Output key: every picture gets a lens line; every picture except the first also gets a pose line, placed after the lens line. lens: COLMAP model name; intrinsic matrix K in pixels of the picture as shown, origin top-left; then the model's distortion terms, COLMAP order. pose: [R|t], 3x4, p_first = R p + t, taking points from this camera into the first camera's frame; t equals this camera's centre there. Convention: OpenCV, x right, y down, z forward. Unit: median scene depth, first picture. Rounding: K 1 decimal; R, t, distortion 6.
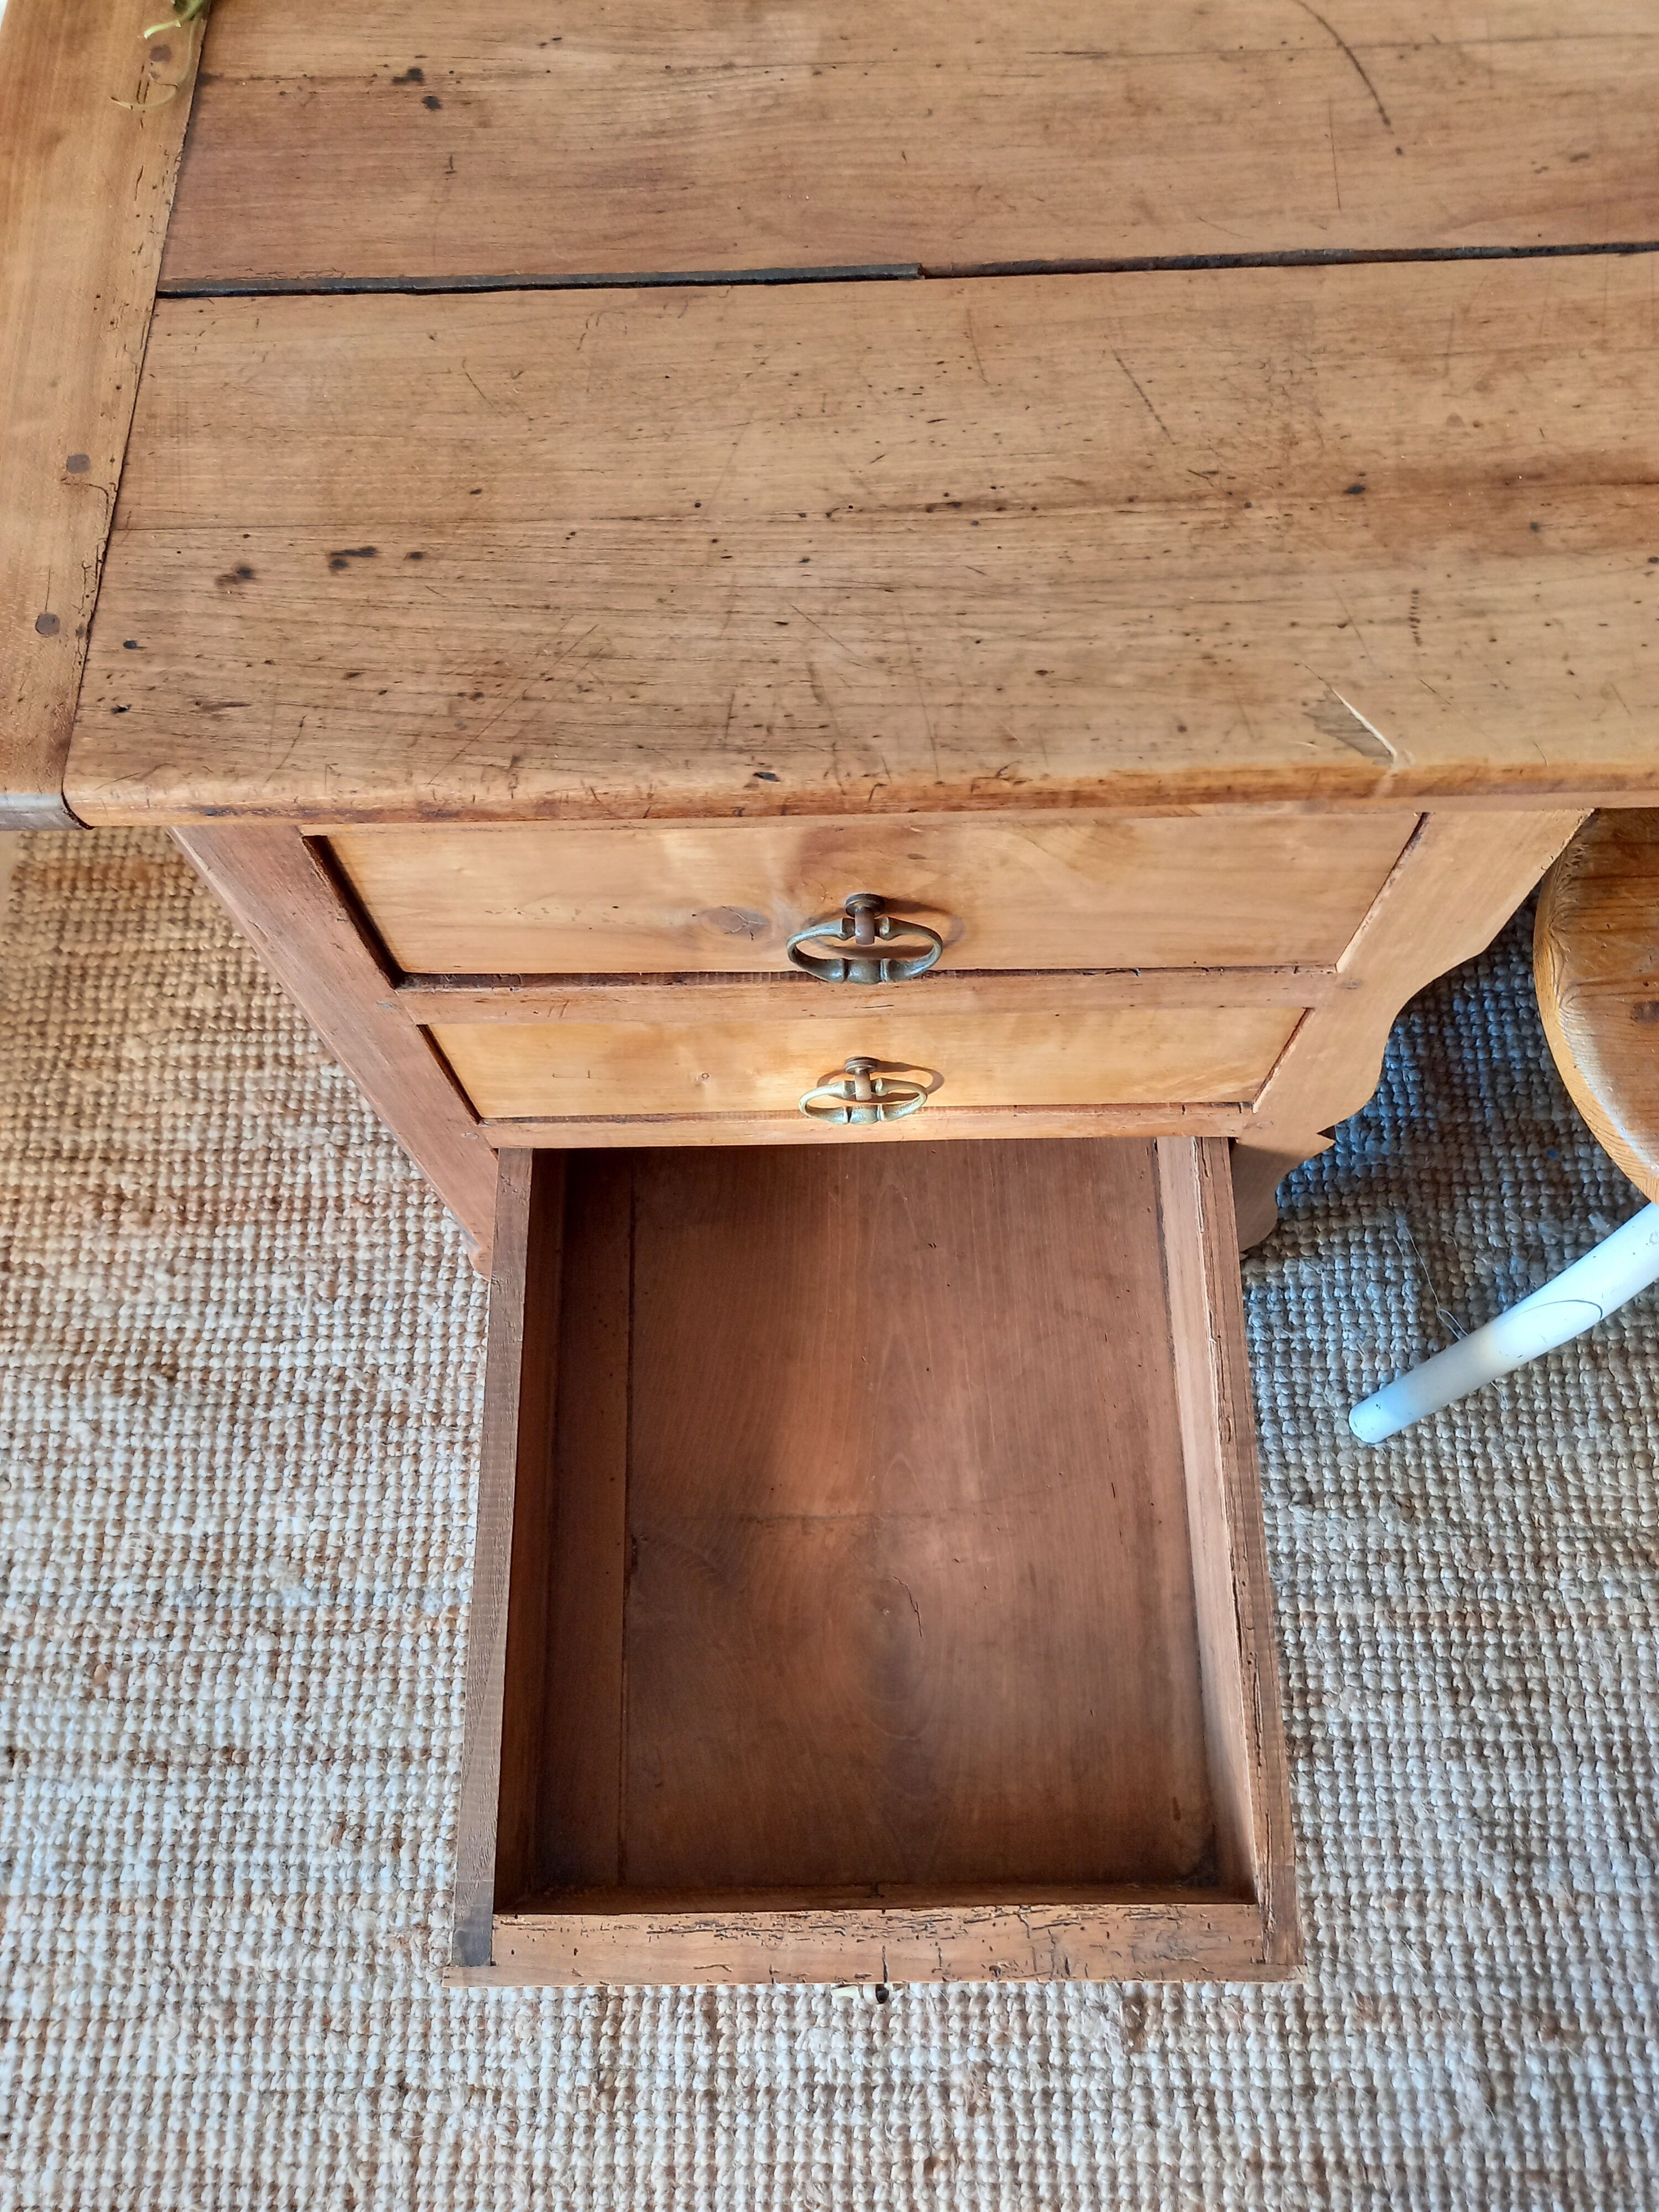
lens RADIAL K [[1627.2, 0, 829.5], [0, 1627.2, 1106.0], [0, 0, 1]] dist [0.042273, -0.051570]
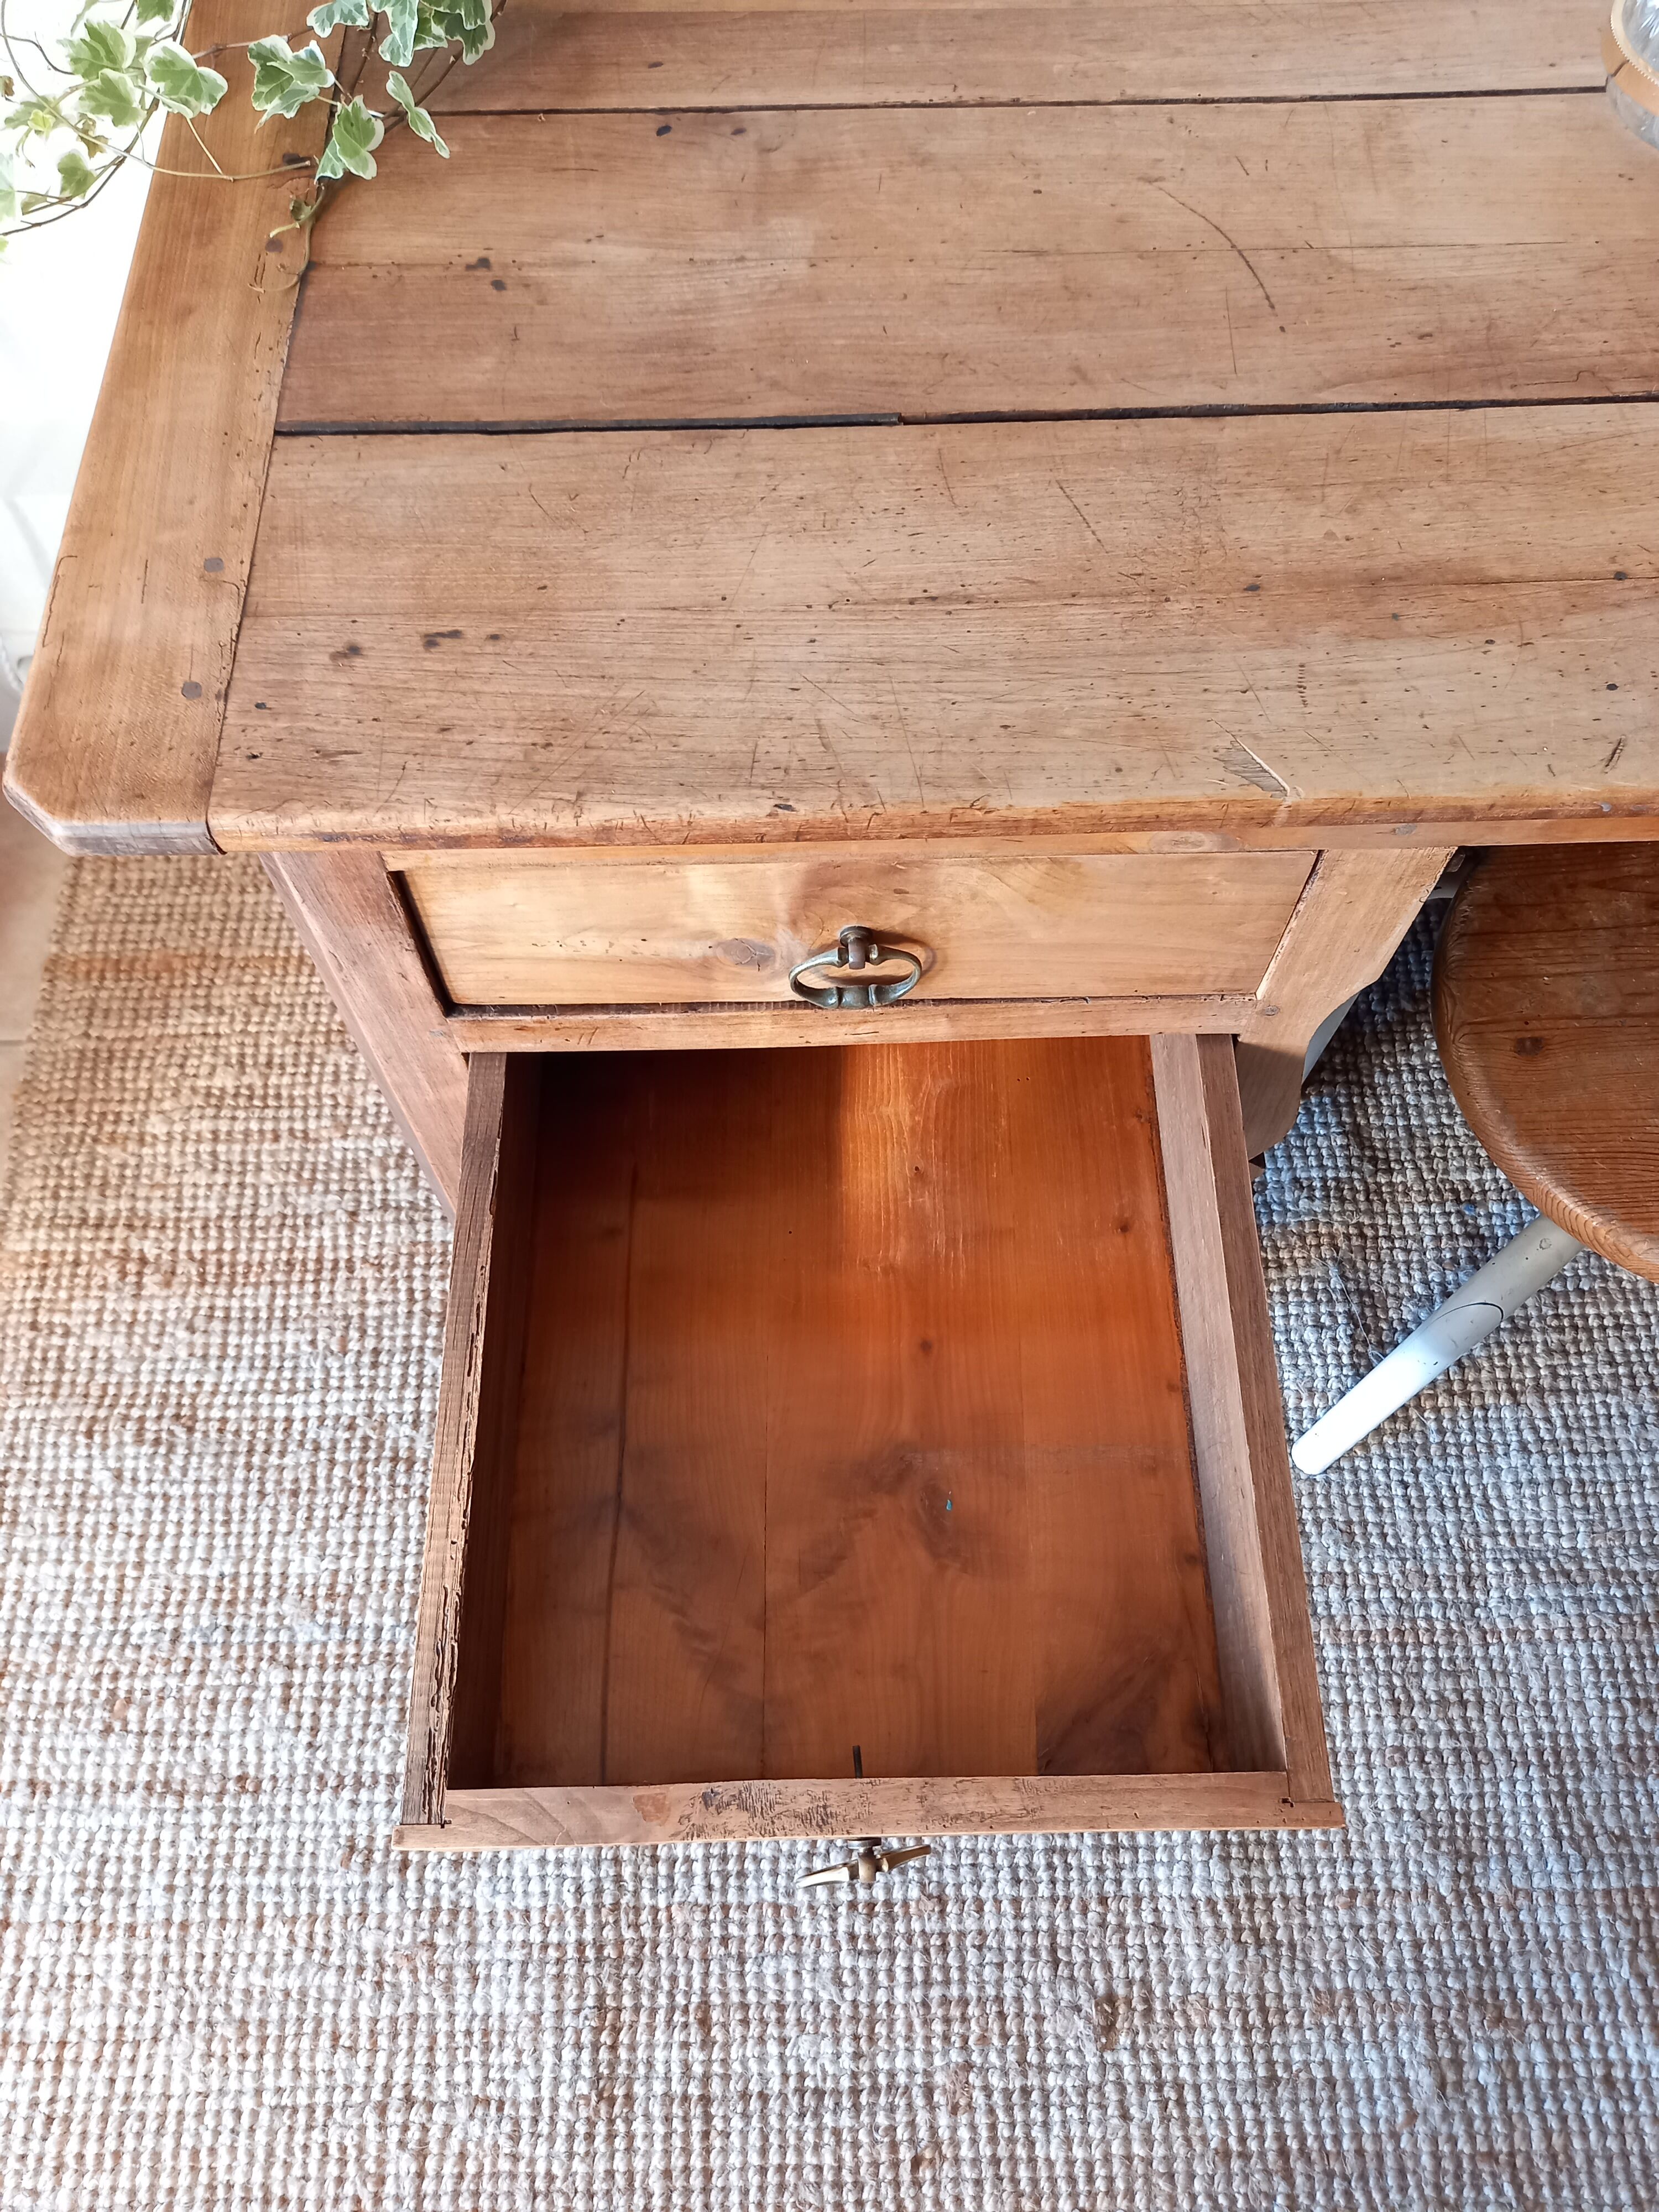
lens RADIAL K [[1627.2, 0, 829.5], [0, 1627.2, 1106.0], [0, 0, 1]] dist [0.042273, -0.051570]
pose [[0.999582, -0.005599, 0.028373, -0.019159], [0.008047, 0.996181, -0.086936, 0.061125], [-0.027778, 0.087128, 0.995810, -0.098046]]
